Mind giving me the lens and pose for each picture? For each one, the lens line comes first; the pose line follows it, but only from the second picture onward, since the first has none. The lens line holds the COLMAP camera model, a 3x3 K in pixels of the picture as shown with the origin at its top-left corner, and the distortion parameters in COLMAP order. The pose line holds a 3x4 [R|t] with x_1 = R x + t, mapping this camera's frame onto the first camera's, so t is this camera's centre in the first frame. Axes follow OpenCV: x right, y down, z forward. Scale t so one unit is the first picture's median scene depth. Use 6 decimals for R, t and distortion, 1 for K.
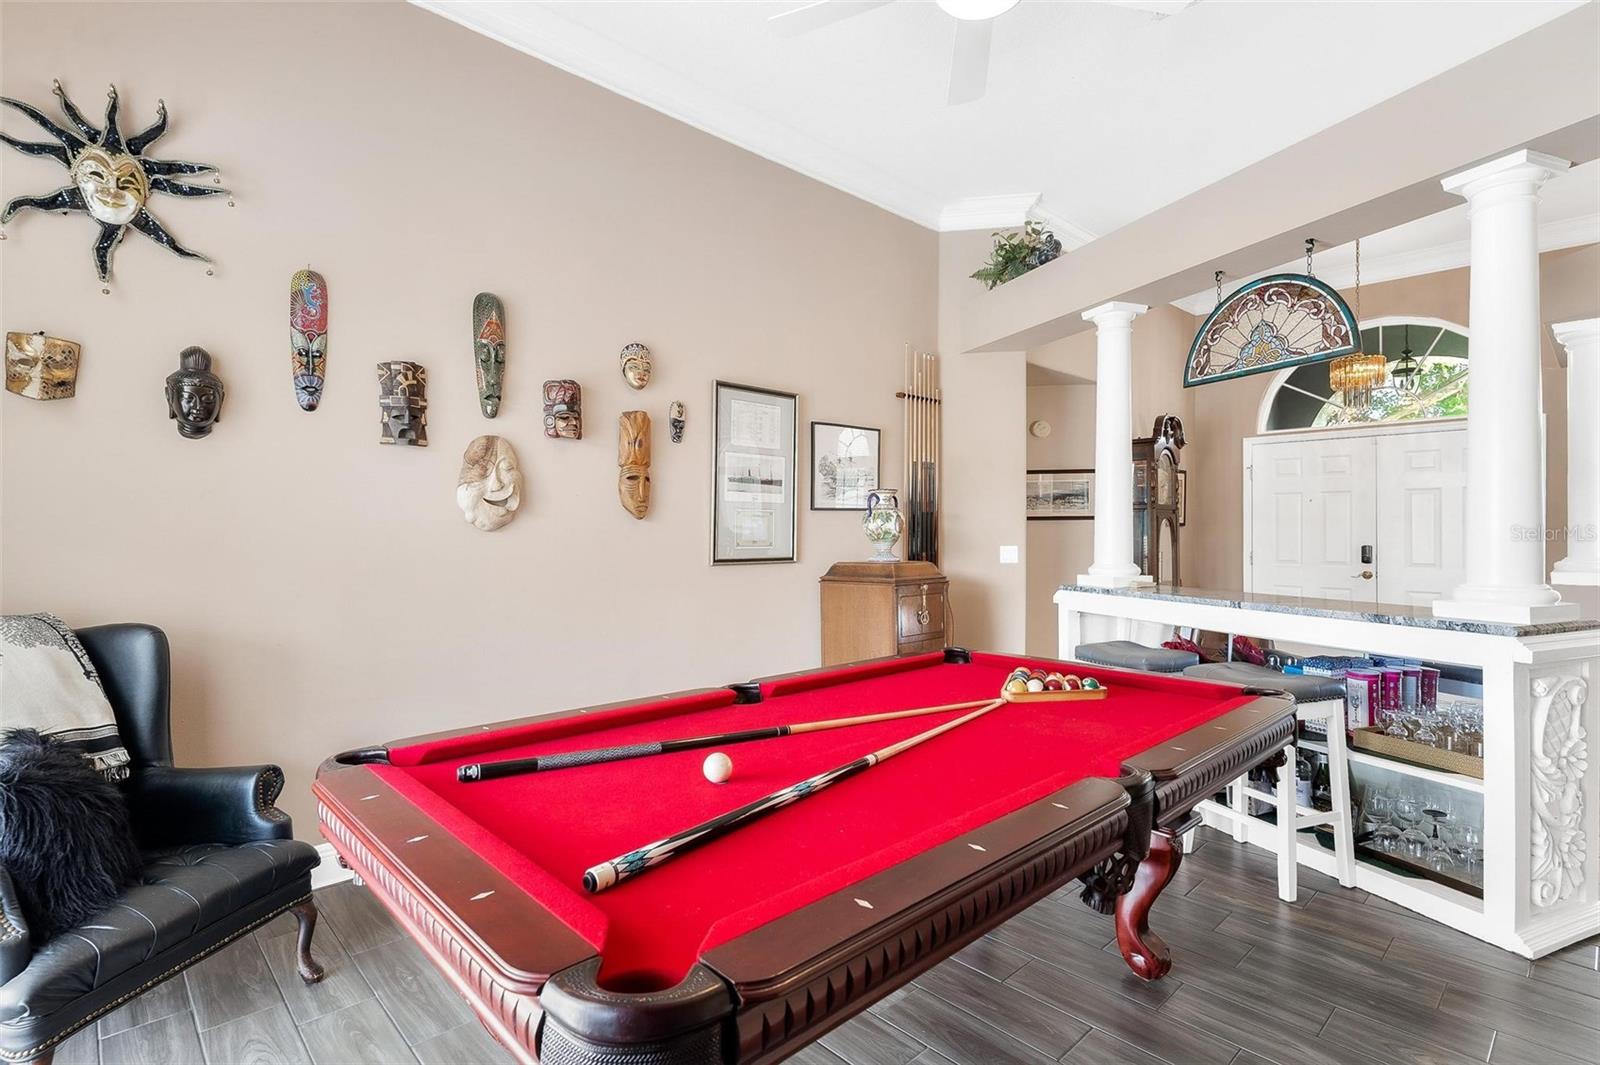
lens RADIAL K [[789.3, 0, 794.6], [0, 789.3, 527.9], [0, 0, 1]] dist [0.002359, 0.000200]
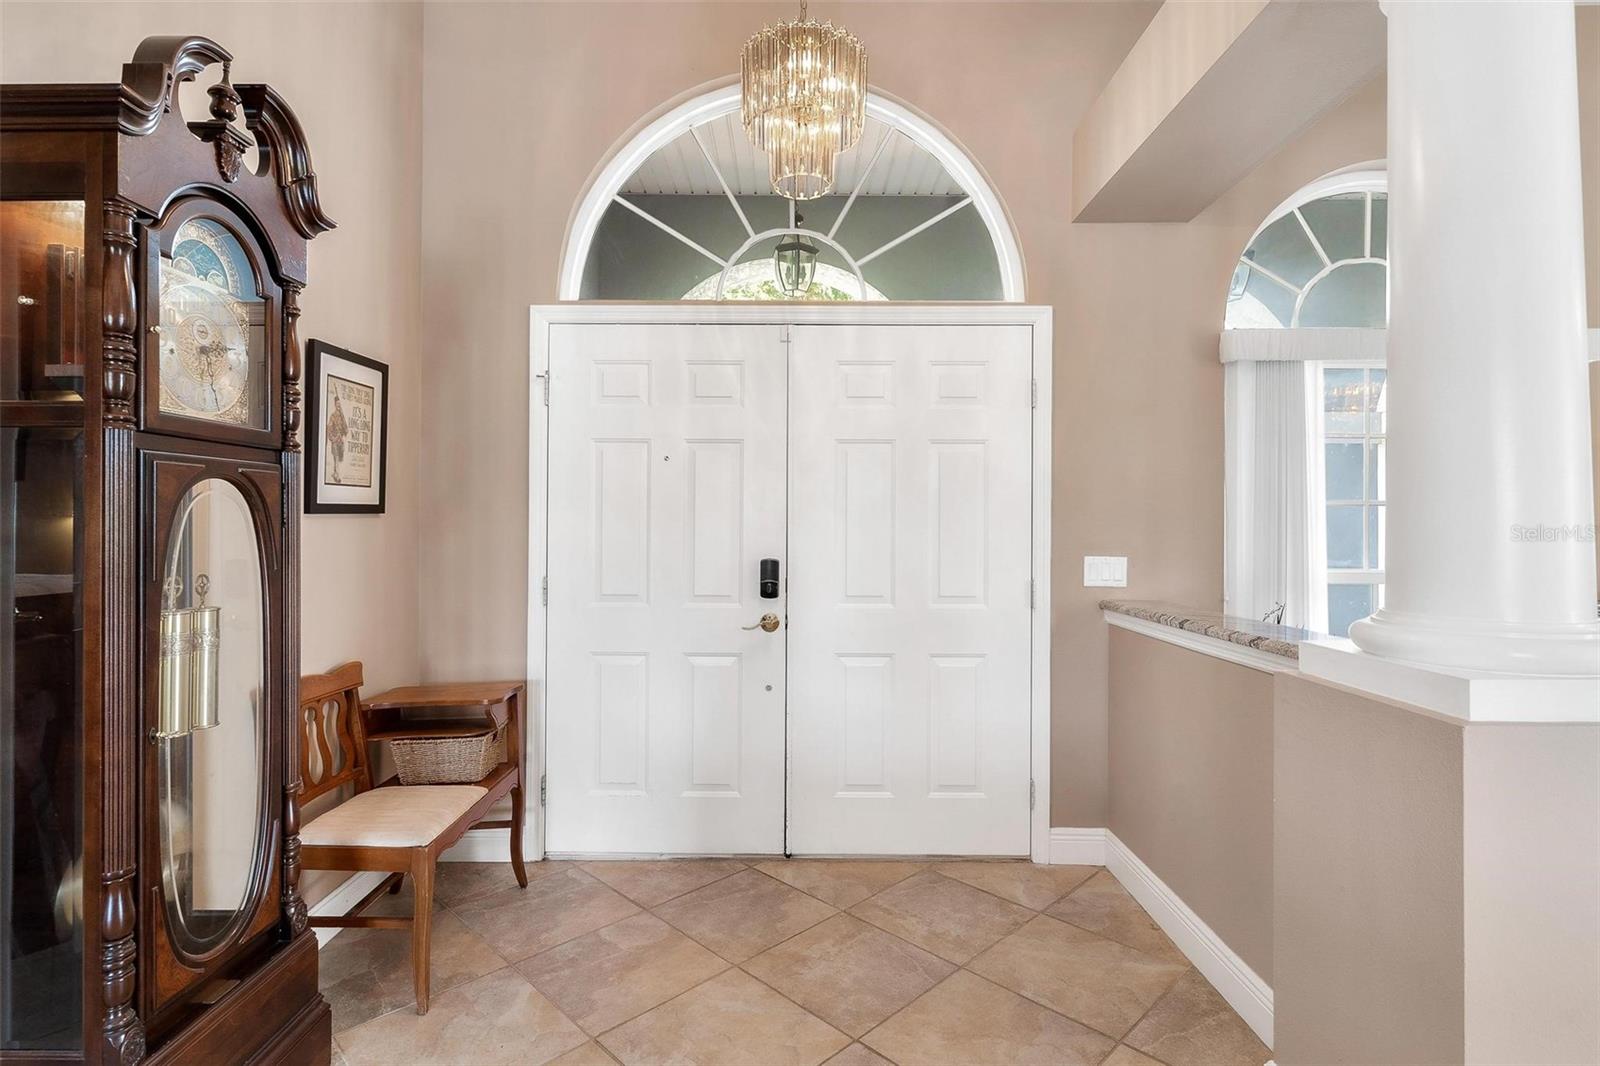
lens RADIAL K [[789.3, 0, 804.6], [0, 789.3, 528.7], [0, 0, 1]] dist [0.002359, 0.000200]
pose [[0.681154, 0.006910, 0.732108, 0.398550], [-0.010923, 0.999940, 0.000724, 0.003574], [-0.732059, -0.008490, 0.681188, 0.669662]]
